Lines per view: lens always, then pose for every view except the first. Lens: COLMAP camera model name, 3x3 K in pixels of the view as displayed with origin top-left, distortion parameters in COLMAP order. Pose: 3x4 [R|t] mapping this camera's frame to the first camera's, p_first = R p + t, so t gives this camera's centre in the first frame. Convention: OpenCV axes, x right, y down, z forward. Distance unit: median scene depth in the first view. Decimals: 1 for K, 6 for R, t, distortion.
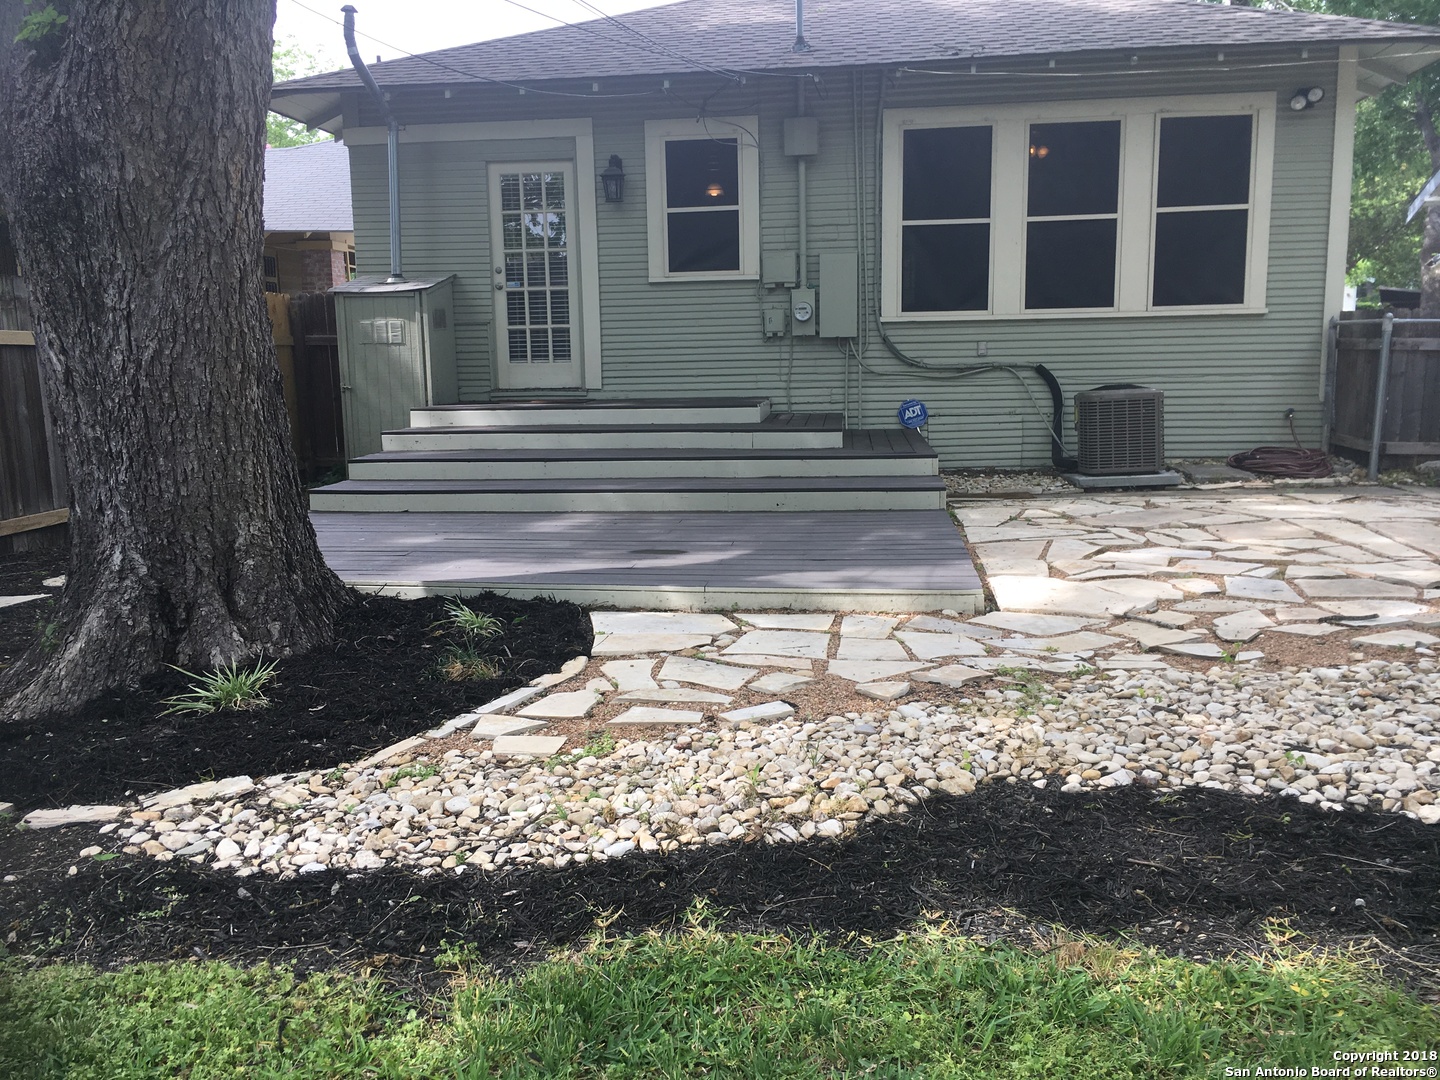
lens RADIAL K [[1223.1, 0, 708.0], [0, 1223.1, 528.2], [0, 0, 1]] dist [0.069975, -0.073313]
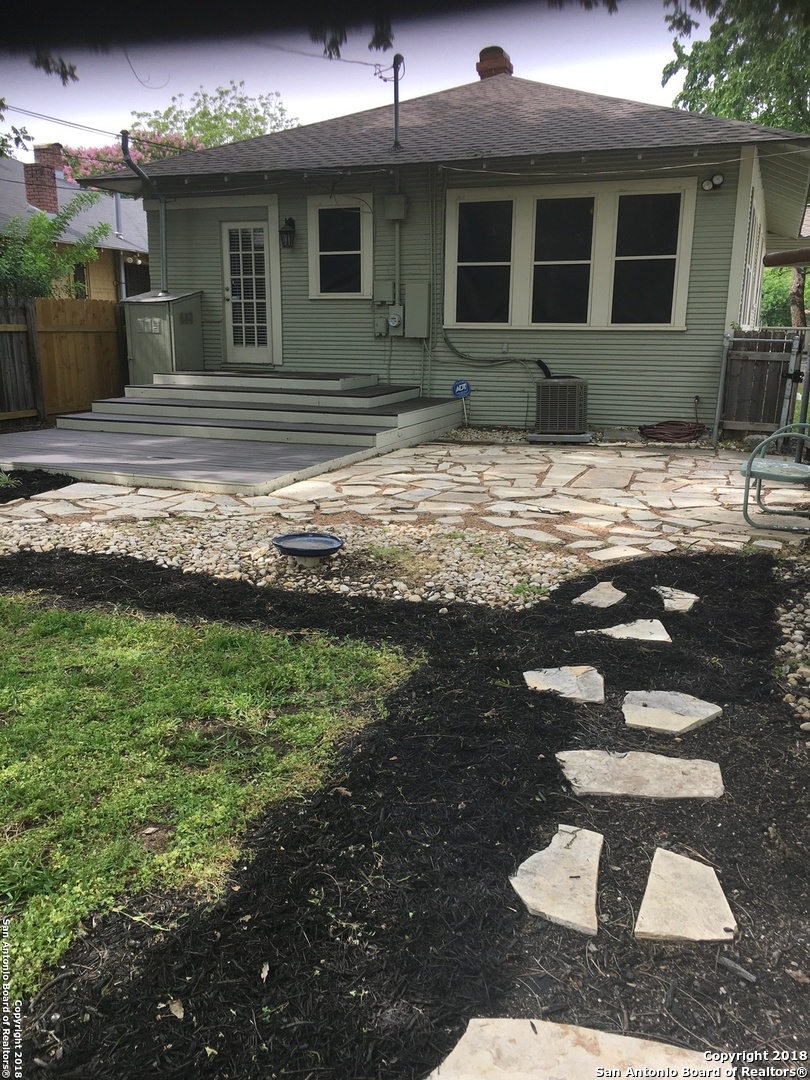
lens RADIAL K [[917.3, 0, 410.8], [0, 917.3, 546.6], [0, 0, 1]] dist [0.069975, -0.073313]
pose [[0.970573, 0.080947, -0.226793, 0.390318], [-0.060172, 0.993456, 0.097075, -0.003215], [0.233167, -0.080572, 0.969093, -0.169994]]
